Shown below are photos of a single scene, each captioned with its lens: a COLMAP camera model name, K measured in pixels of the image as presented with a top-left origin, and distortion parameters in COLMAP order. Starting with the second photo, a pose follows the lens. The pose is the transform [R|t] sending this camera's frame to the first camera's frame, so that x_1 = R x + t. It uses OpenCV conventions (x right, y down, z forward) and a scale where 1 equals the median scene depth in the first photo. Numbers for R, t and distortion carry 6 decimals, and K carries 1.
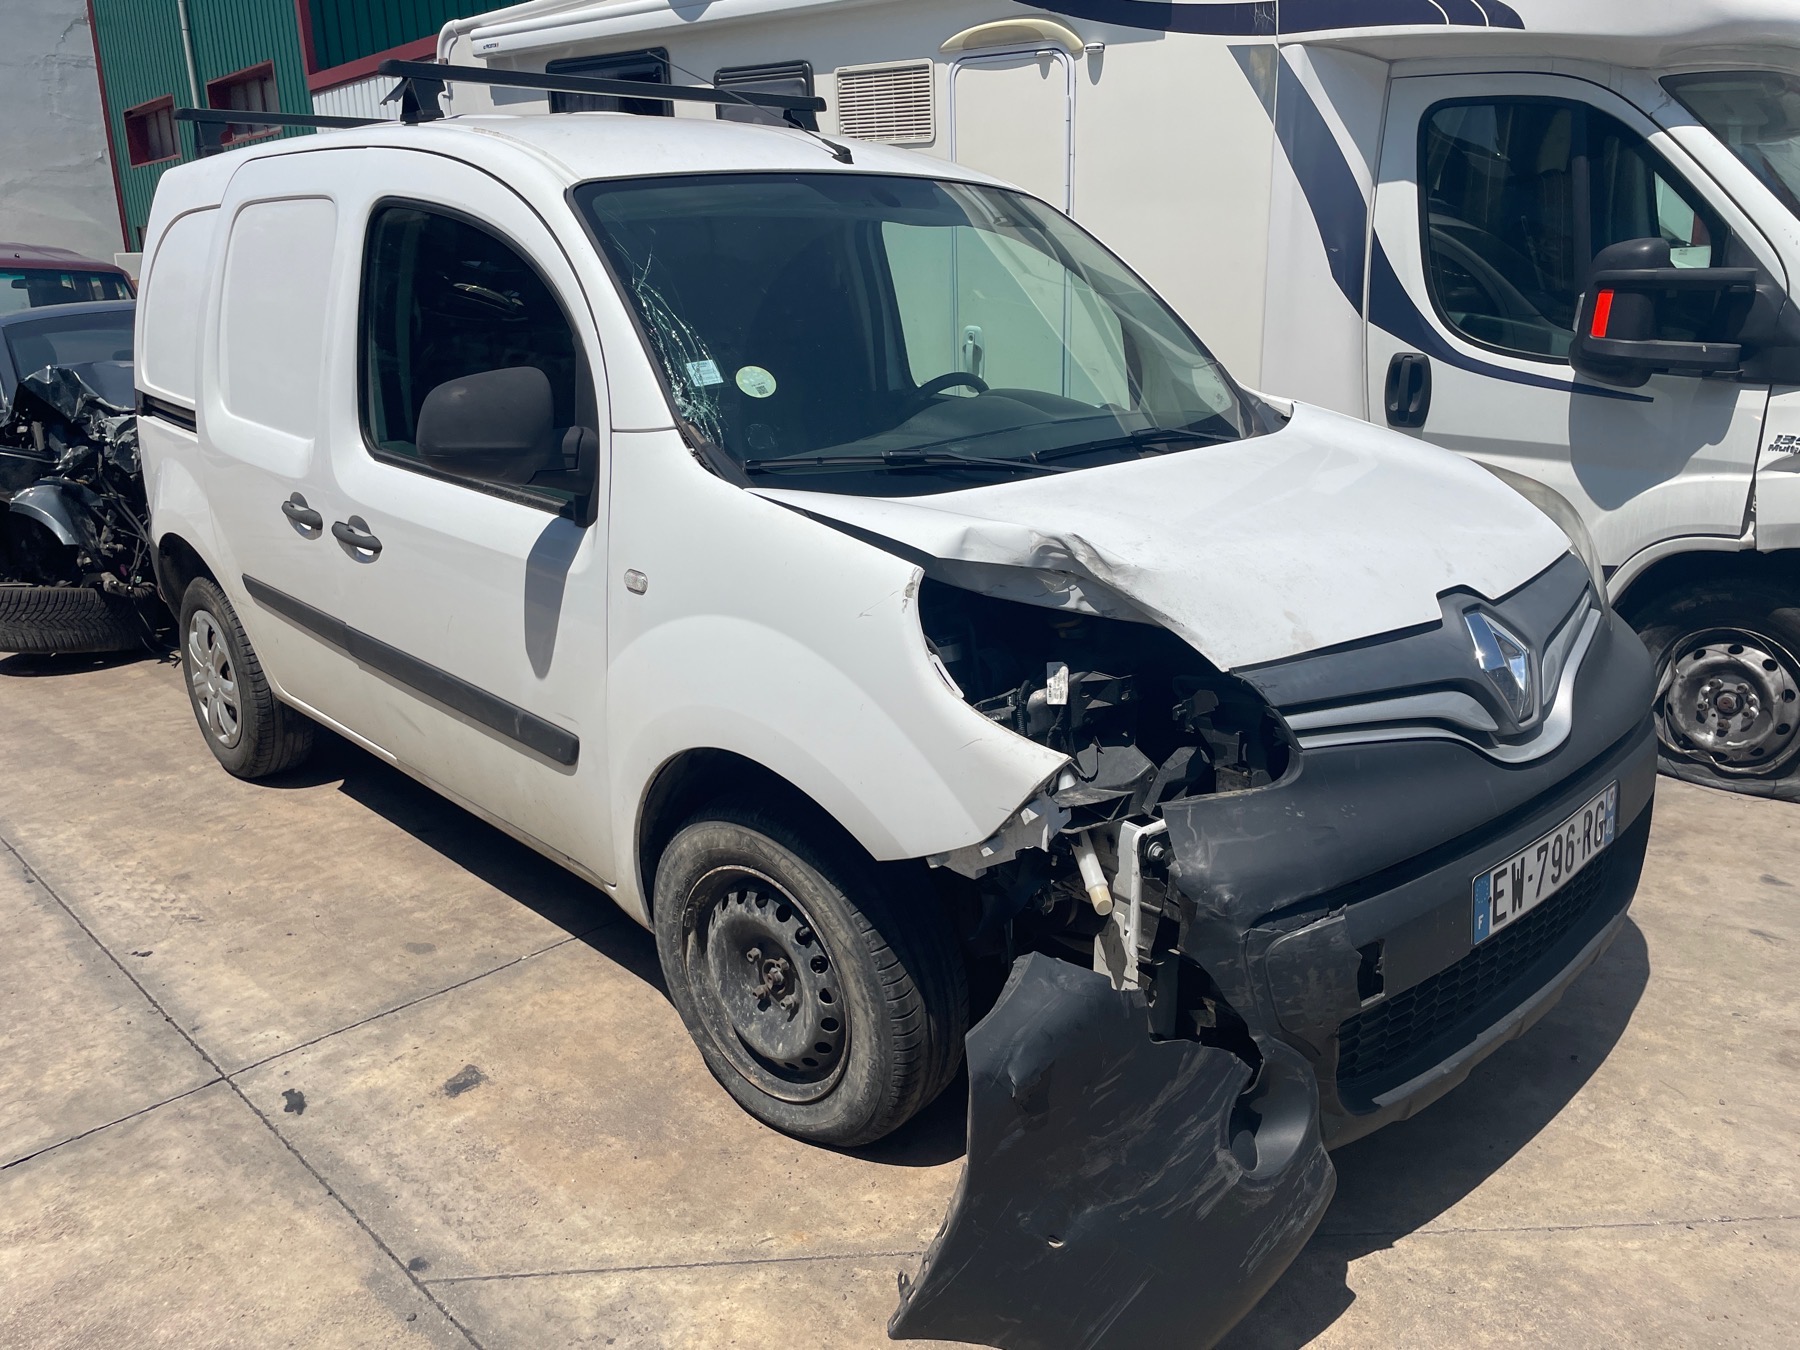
lens RADIAL K [[1356.7, 0, 910.0], [0, 1356.7, 648.3], [0, 0, 1]] dist [0.082833, -0.112852]
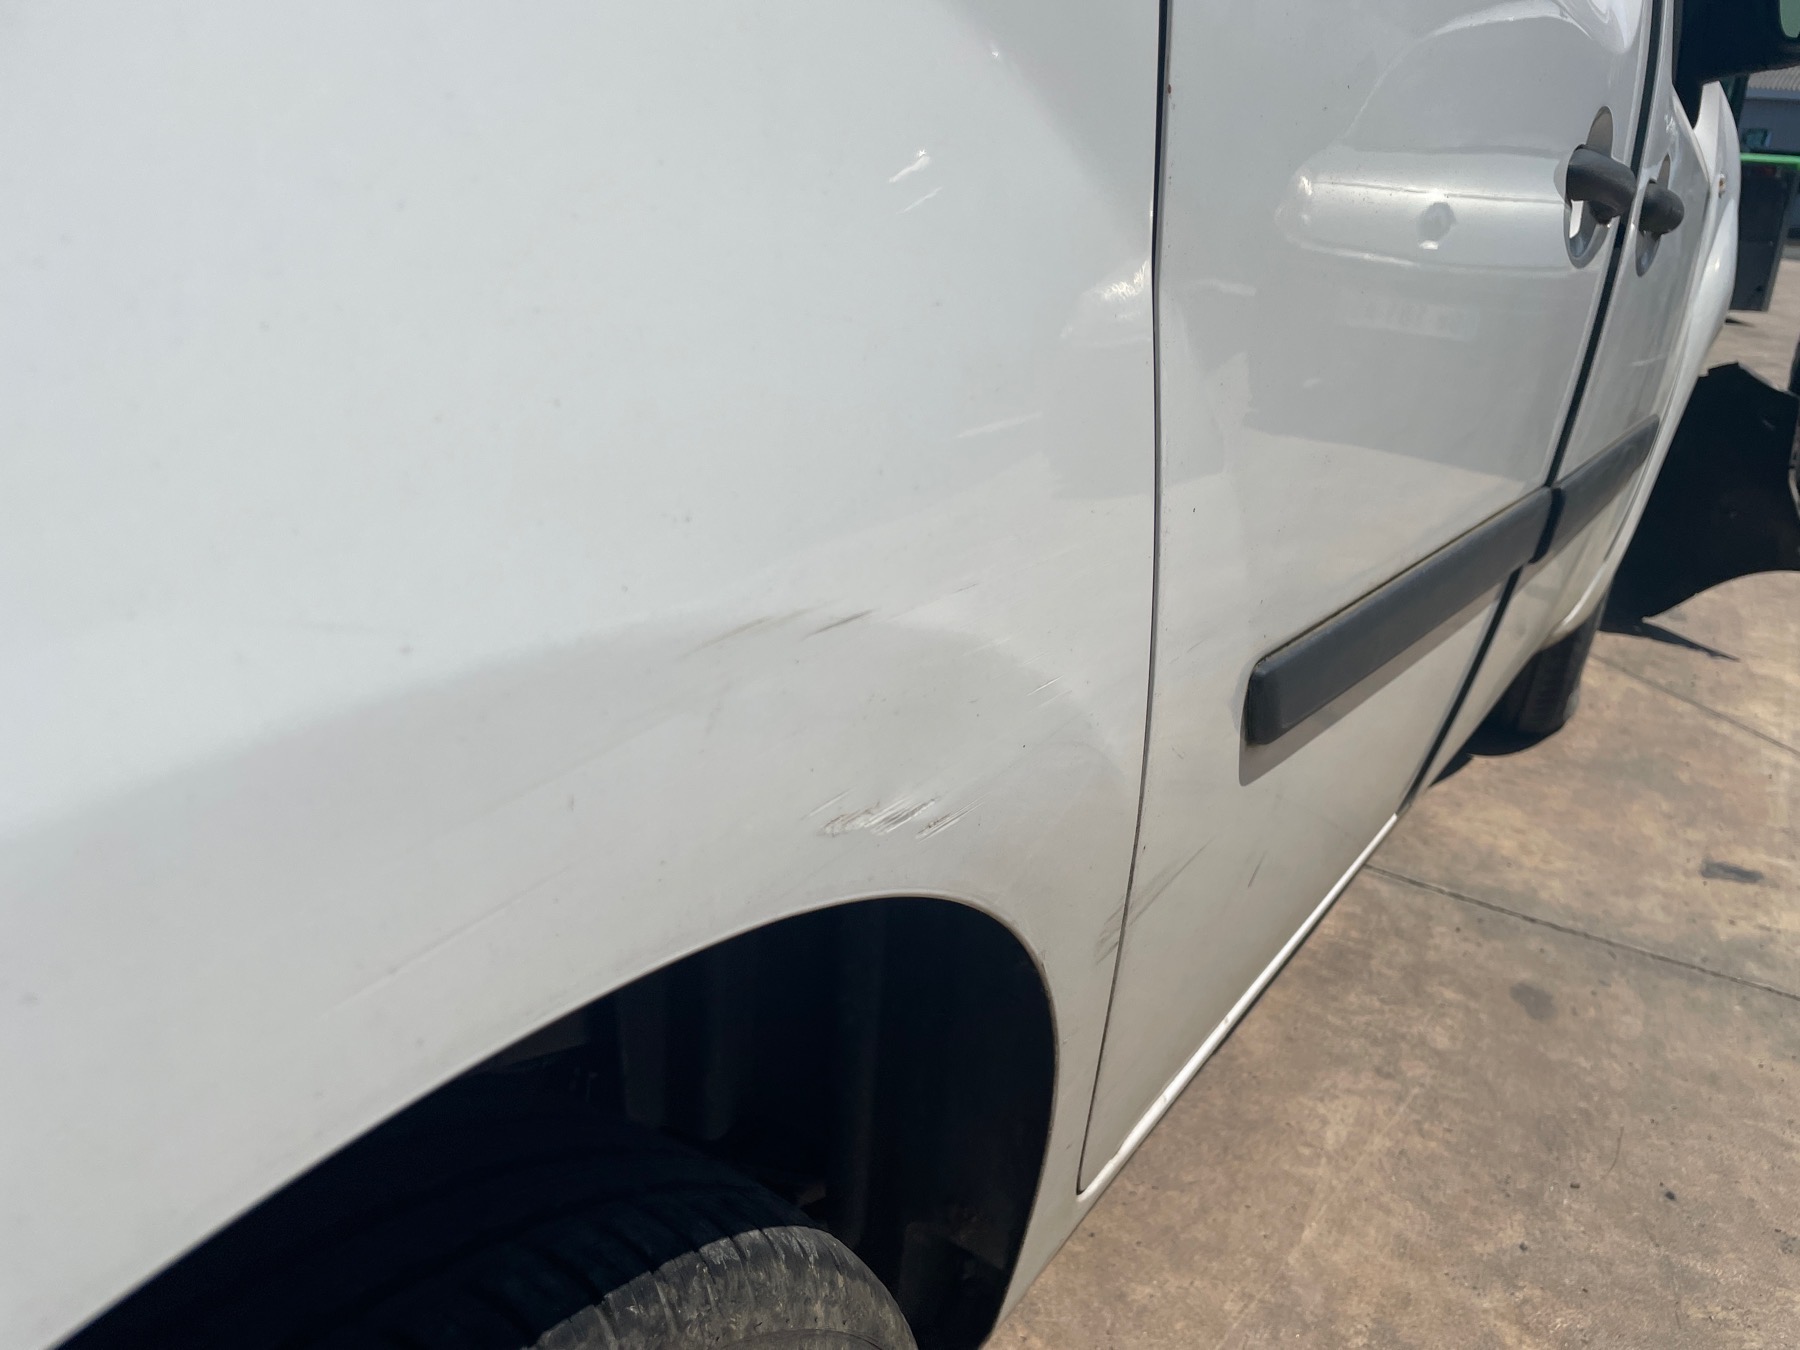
lens RADIAL K [[1370.0, 0, 903.9], [0, 1370.0, 665.0], [0, 0, 1]] dist [0.089346, -0.119418]
pose [[-0.228764, -0.318200, 0.920009, -0.995161], [0.200271, 0.909471, 0.364354, -0.198559], [-0.952659, 0.267602, -0.144328, 1.669126]]
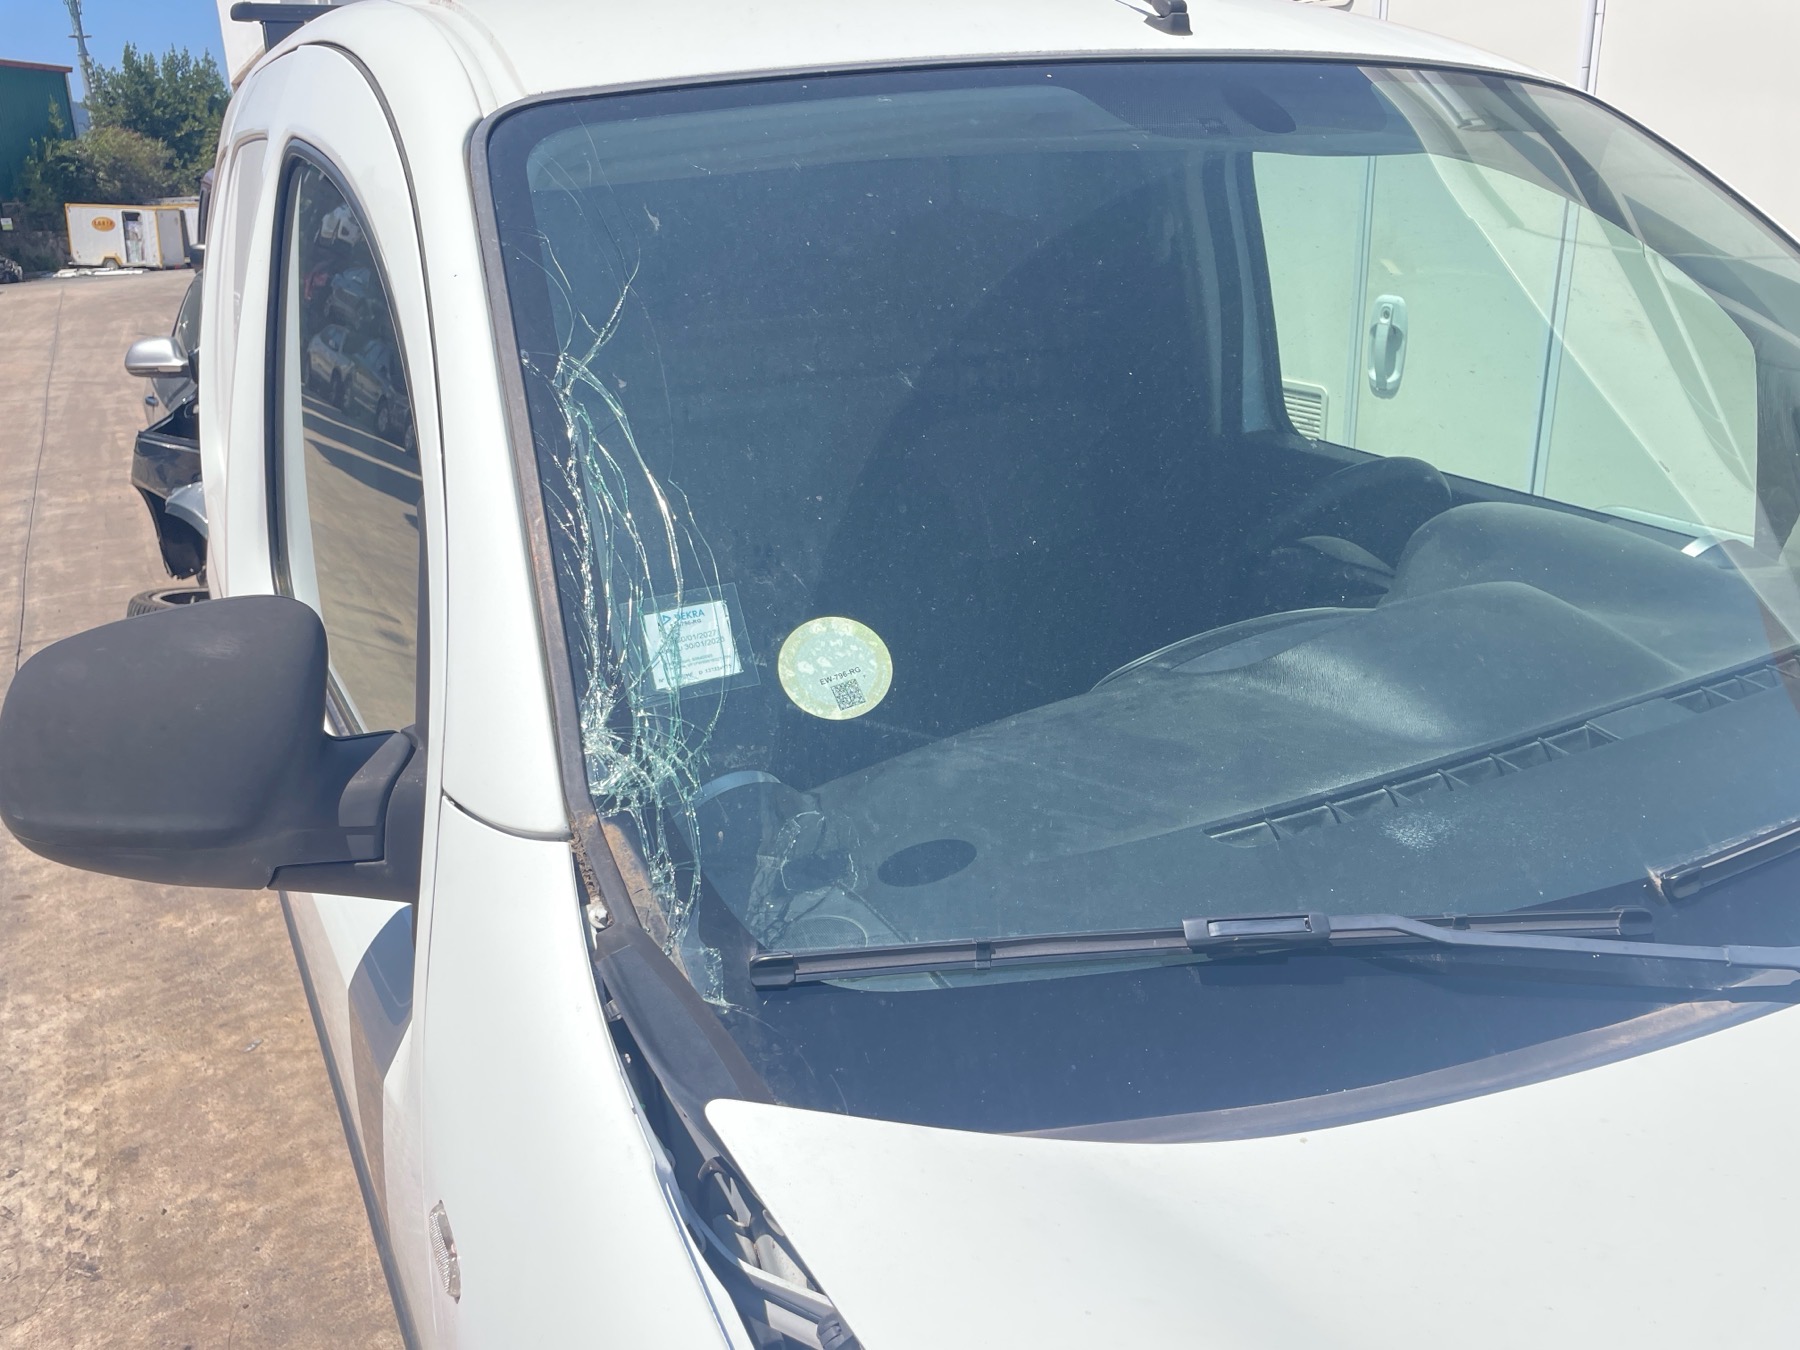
lens RADIAL K [[1362.9, 0, 896.4], [0, 1362.9, 652.3], [0, 0, 1]] dist [0.066570, -0.089339]
pose [[0.965434, 0.071529, -0.250640, -0.009488], [-0.054702, 0.995796, 0.073478, -0.227700], [0.254842, -0.057227, 0.965288, 0.666120]]
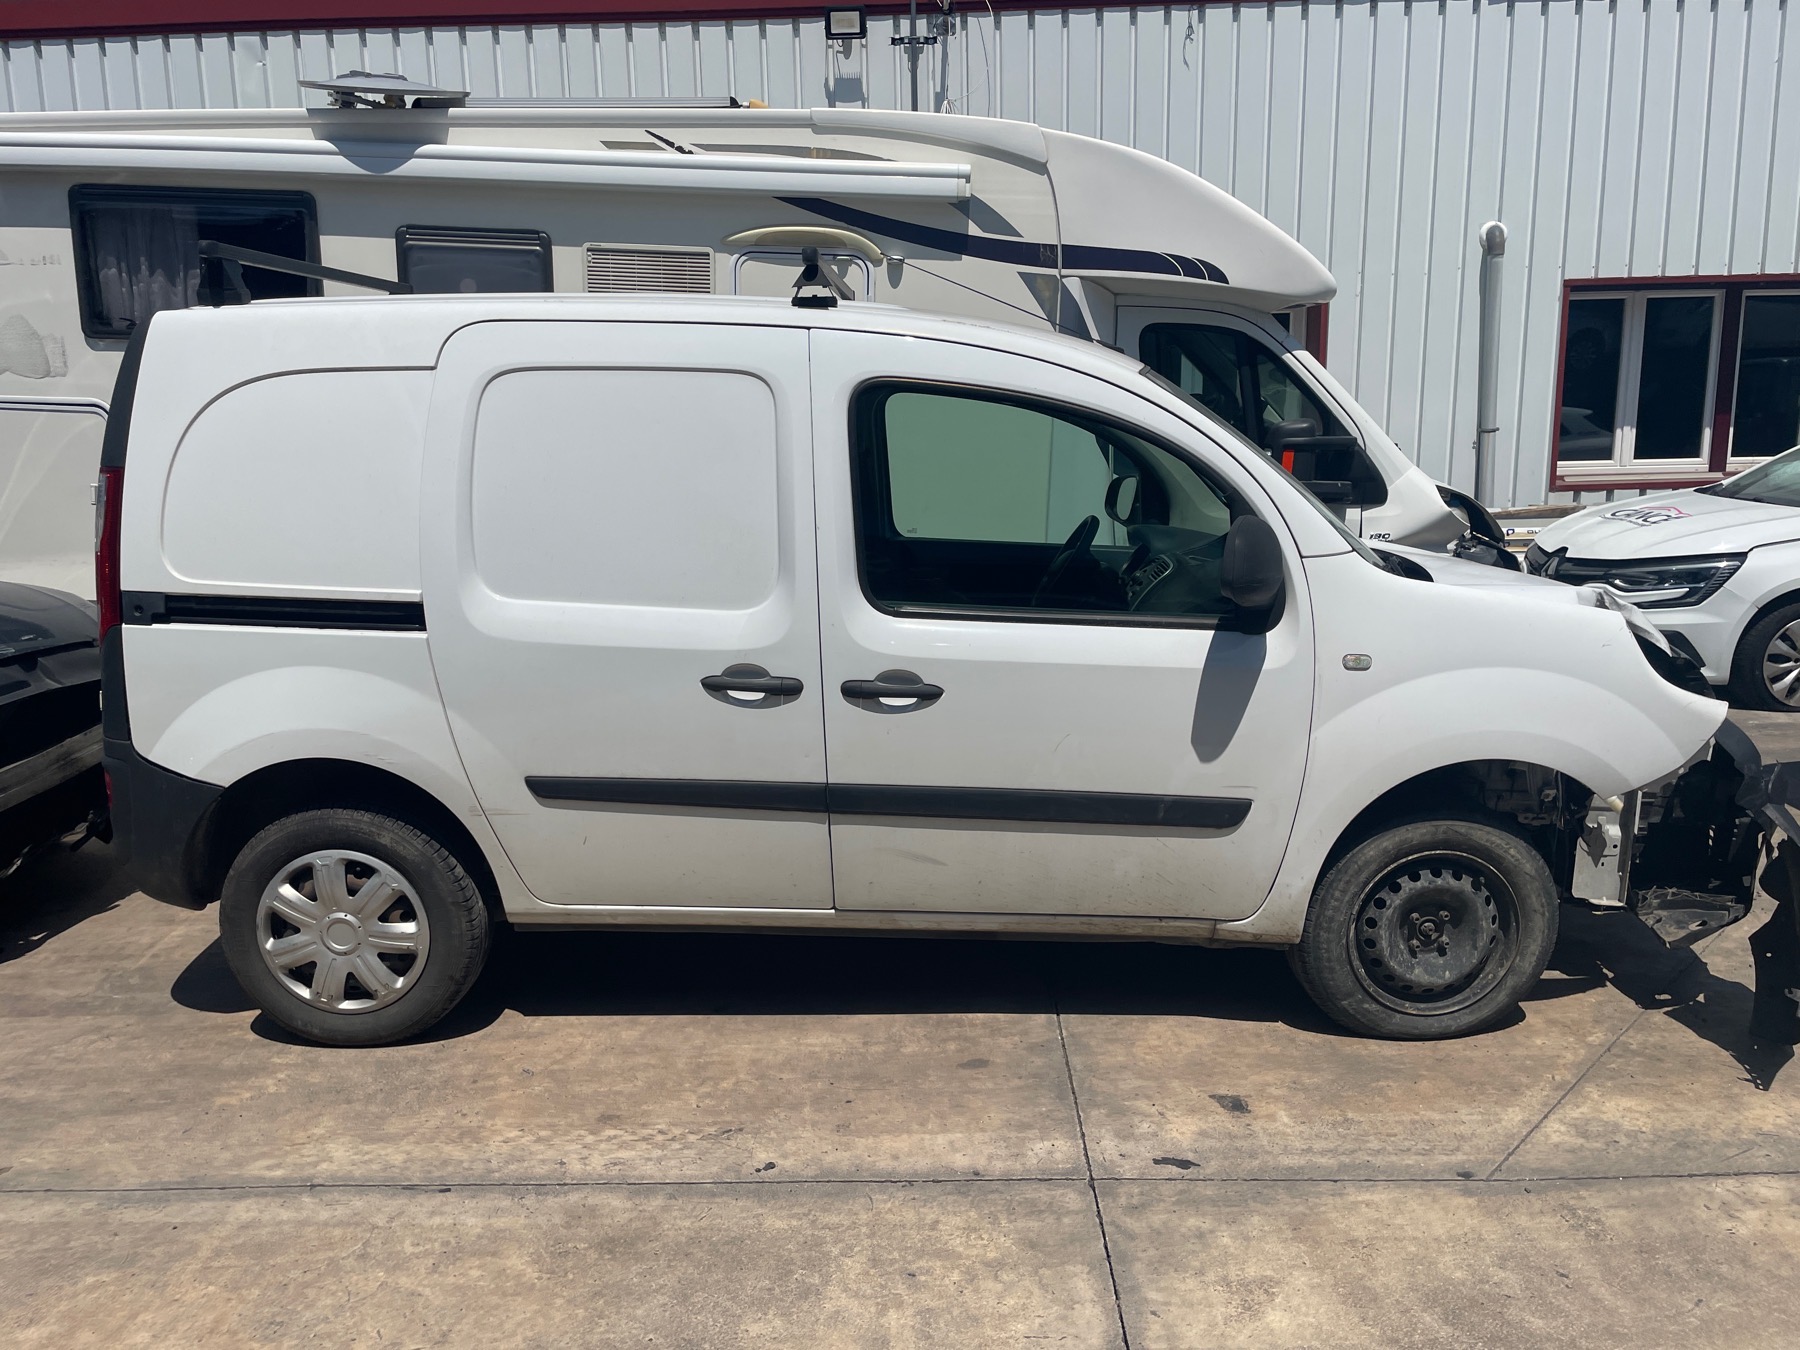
lens RADIAL K [[1359.3, 0, 899.2], [0, 1359.3, 682.2], [0, 0, 1]] dist [0.085749, -0.116524]
pose [[0.715392, -0.124452, 0.687551, -1.424312], [0.182862, 0.983061, -0.012325, -0.092554], [-0.674371, 0.134544, 0.726031, 0.297515]]
